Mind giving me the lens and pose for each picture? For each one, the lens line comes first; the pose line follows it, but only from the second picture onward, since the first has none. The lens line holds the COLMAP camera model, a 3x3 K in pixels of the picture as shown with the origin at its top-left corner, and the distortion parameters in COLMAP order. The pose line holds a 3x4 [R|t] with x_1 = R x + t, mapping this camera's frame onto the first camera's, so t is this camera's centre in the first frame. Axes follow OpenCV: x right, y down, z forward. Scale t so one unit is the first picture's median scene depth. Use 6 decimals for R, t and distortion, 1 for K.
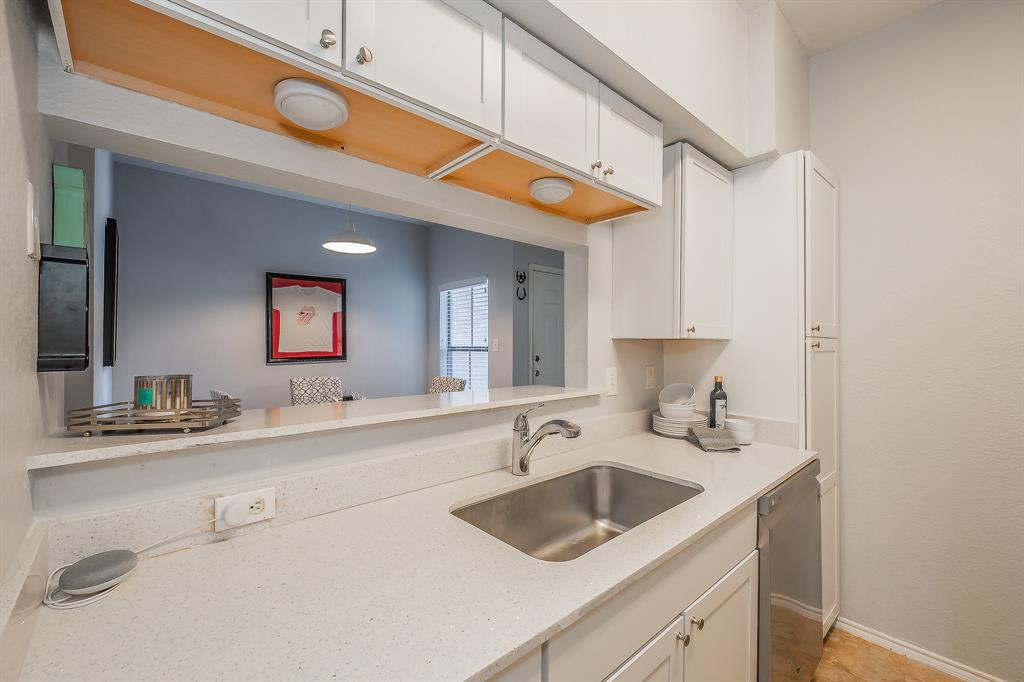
lens RADIAL K [[424.0, 0, 502.5], [0, 424.0, 338.6], [0, 0, 1]] dist [-0.000048, 0.000079]
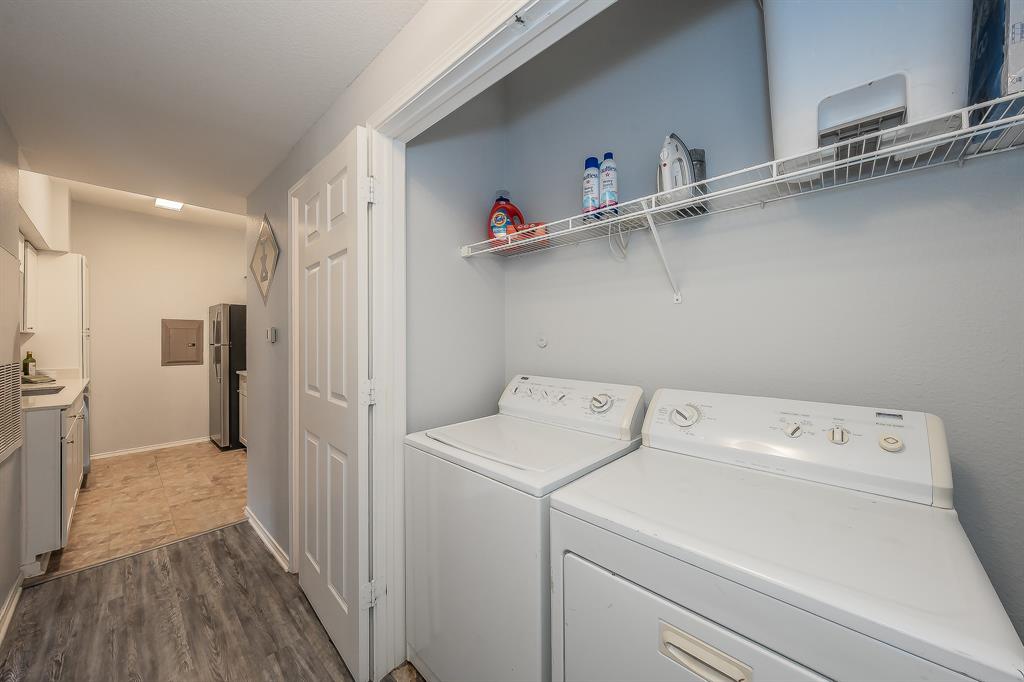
lens RADIAL K [[369.1, 0, 512.0], [0, 369.1, 341.0], [0, 0, 1]] dist [-0.001321, -0.000042]
pose [[-0.100050, -0.008770, 0.994944, -1.503721], [-0.005879, 0.999949, 0.008223, 0.013254], [-0.994965, -0.005026, -0.100096, -1.140039]]
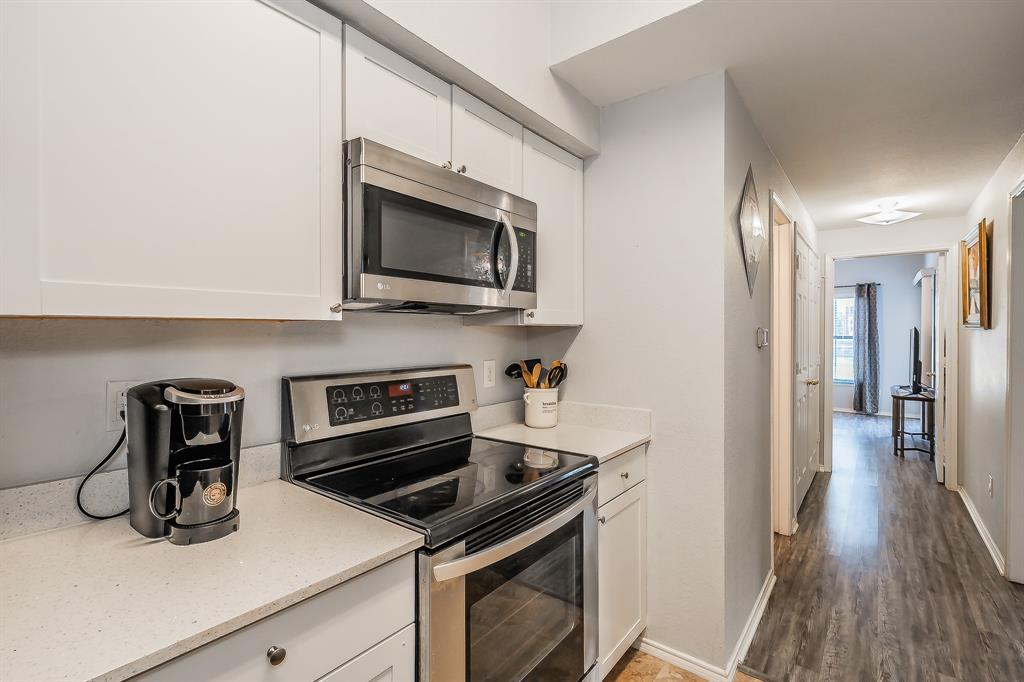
lens RADIAL K [[465.6, 0, 513.6], [0, 465.6, 335.9], [0, 0, 1]] dist [0.001250, 0.000128]
pose [[-0.982770, -0.002795, -0.184813, 0.699563], [-0.001999, 0.999988, -0.004493, 0.013540], [0.184823, -0.004046, -0.982763, 0.647844]]
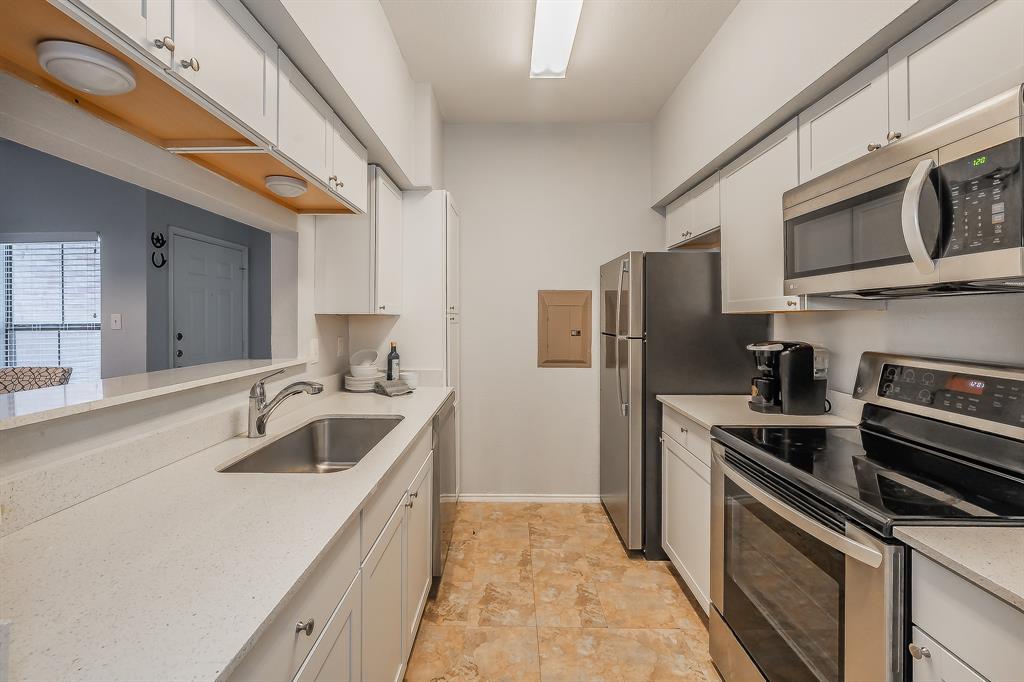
lens RADIAL K [[420.7, 0, 502.3], [0, 420.7, 316.8], [0, 0, 1]] dist [-0.000417, -0.000008]
pose [[0.673022, -0.003175, 0.739615, -0.250948], [-0.002449, 0.999976, 0.006521, -0.001249], [-0.739618, -0.006200, 0.672998, -0.154869]]
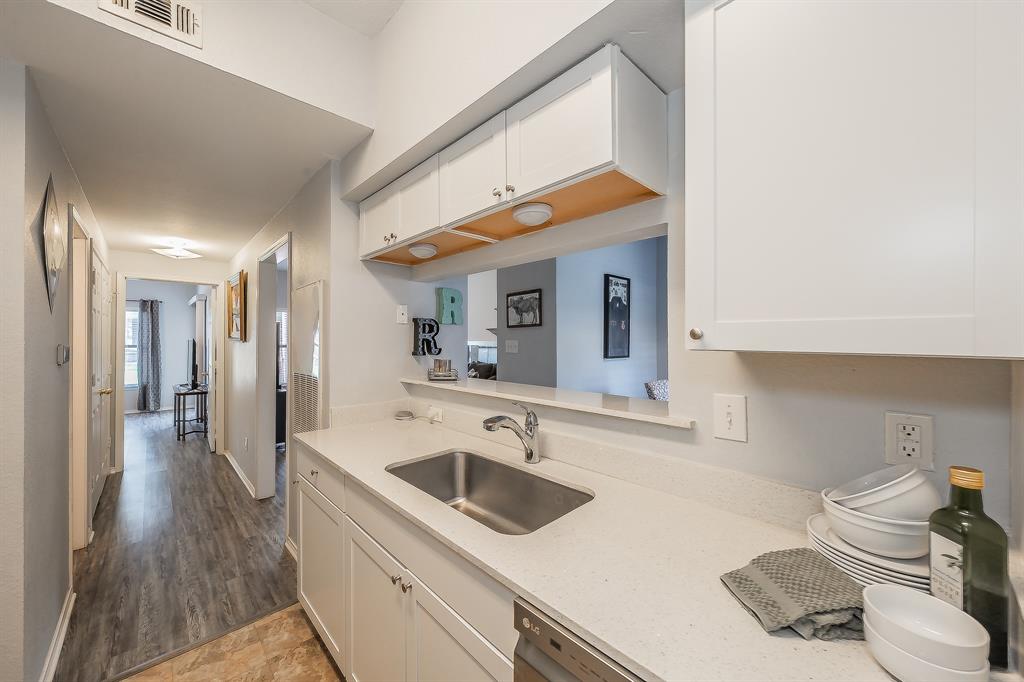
lens RADIAL K [[377.4, 0, 489.7], [0, 377.4, 338.1], [0, 0, 1]] dist [0.000025, 0.000169]
pose [[0.010412, -0.009435, -0.999901, 0.812756], [0.009229, 0.999914, -0.009339, -0.012182], [0.999903, -0.009131, 0.010499, 0.648167]]
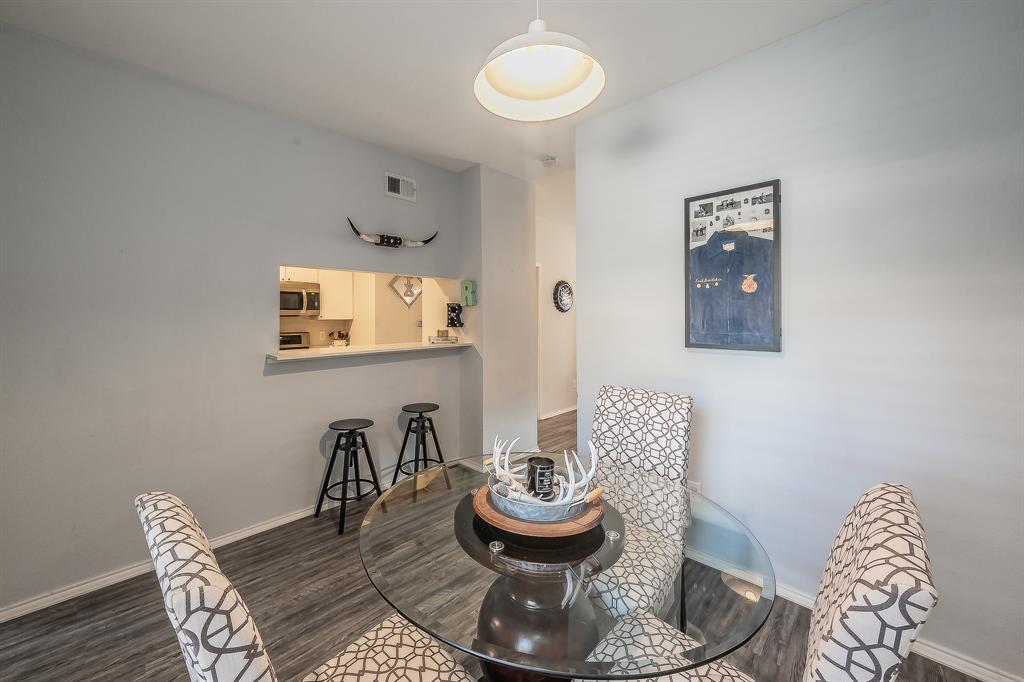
lens RADIAL K [[383.0, 0, 488.3], [0, 383.0, 320.6], [0, 0, 1]] dist [-0.001085, -0.000065]
pose [[-0.998170, 0.000896, -0.060460, -0.524945], [0.001283, 0.999979, -0.006355, 0.010827], [0.060453, -0.006421, -0.998150, 2.445731]]
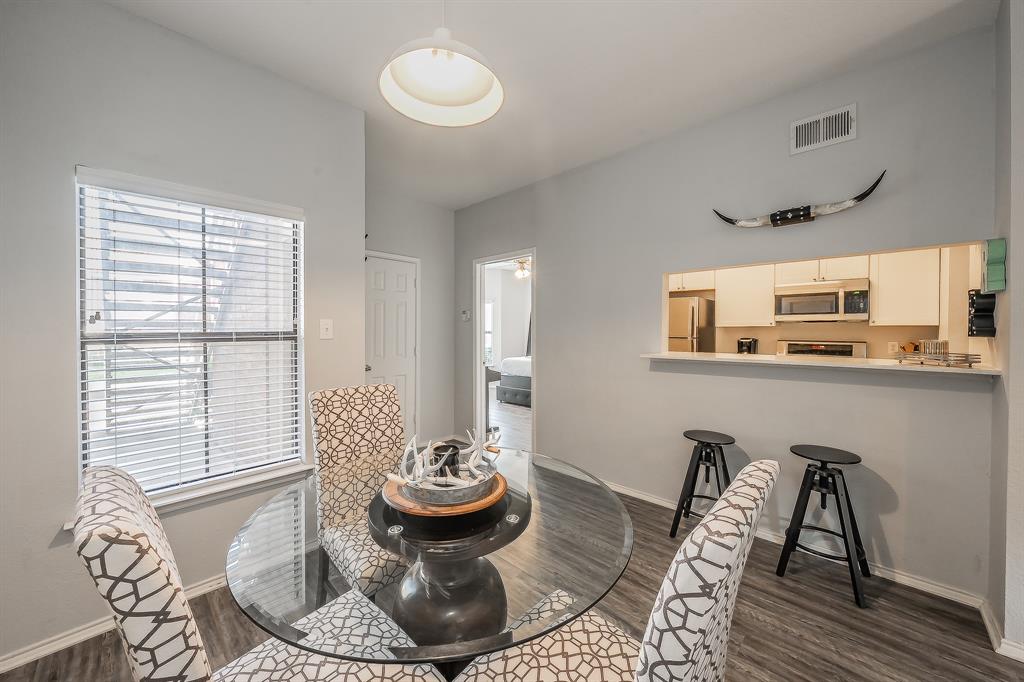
lens RADIAL K [[386.1, 0, 509.4], [0, 386.1, 332.6], [0, 0, 1]] dist [-0.000482, -0.000033]
pose [[-0.083988, -0.008879, 0.996427, -1.364539], [-0.011793, 0.999899, 0.007916, 0.028248], [-0.996397, -0.011086, -0.084085, 1.757056]]
